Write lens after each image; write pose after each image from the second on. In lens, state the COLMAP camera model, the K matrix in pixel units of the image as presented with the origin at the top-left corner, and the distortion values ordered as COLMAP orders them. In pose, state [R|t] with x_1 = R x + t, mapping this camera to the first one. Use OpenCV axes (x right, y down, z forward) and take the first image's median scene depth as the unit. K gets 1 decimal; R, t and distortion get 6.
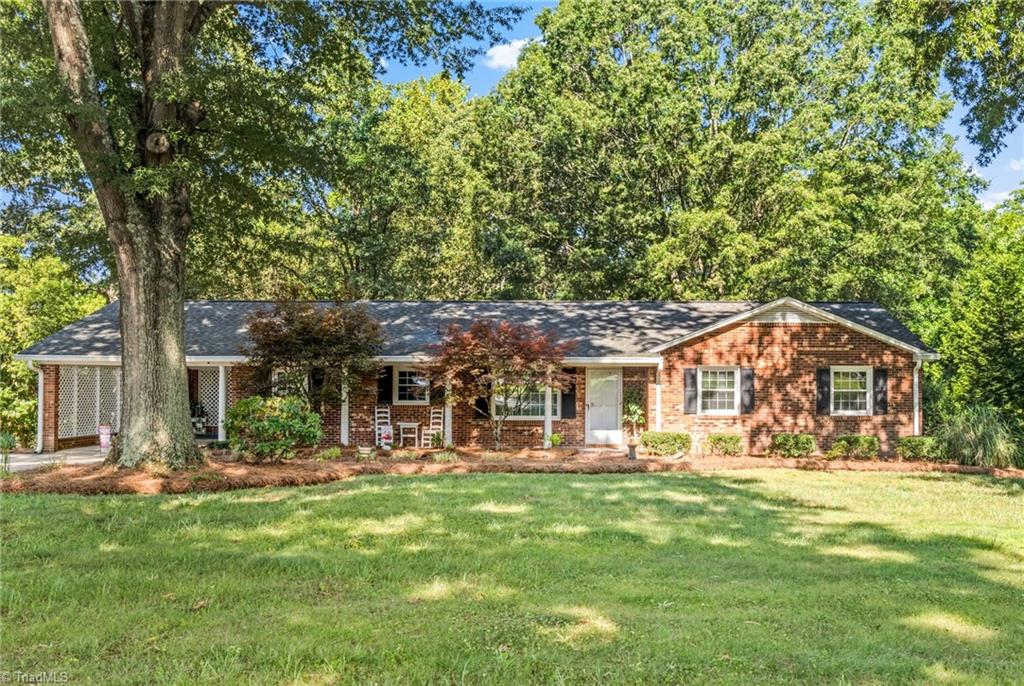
lens RADIAL K [[803.2, 0, 514.8], [0, 803.2, 345.4], [0, 0, 1]] dist [-0.049181, -0.001631]
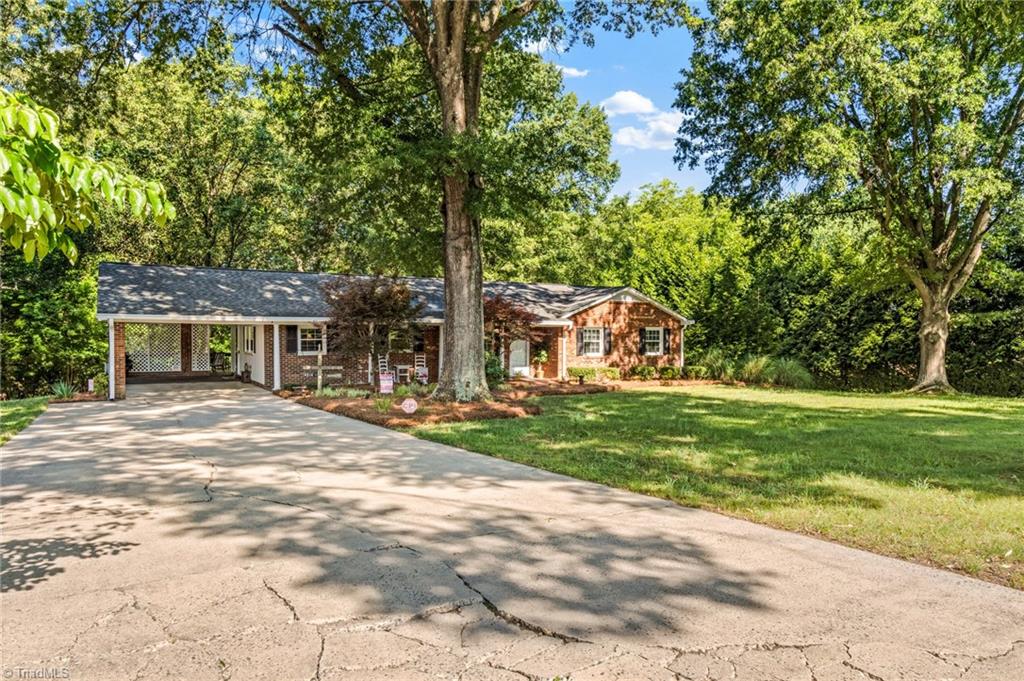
lens RADIAL K [[667.6, 0, 507.9], [0, 667.6, 341.6], [0, 0, 1]] dist [0.005386, 0.000518]
pose [[0.873881, -0.004443, 0.486120, -0.576529], [-0.021452, 0.998632, 0.047691, -0.006385], [-0.485667, -0.052104, 0.872590, -0.127207]]
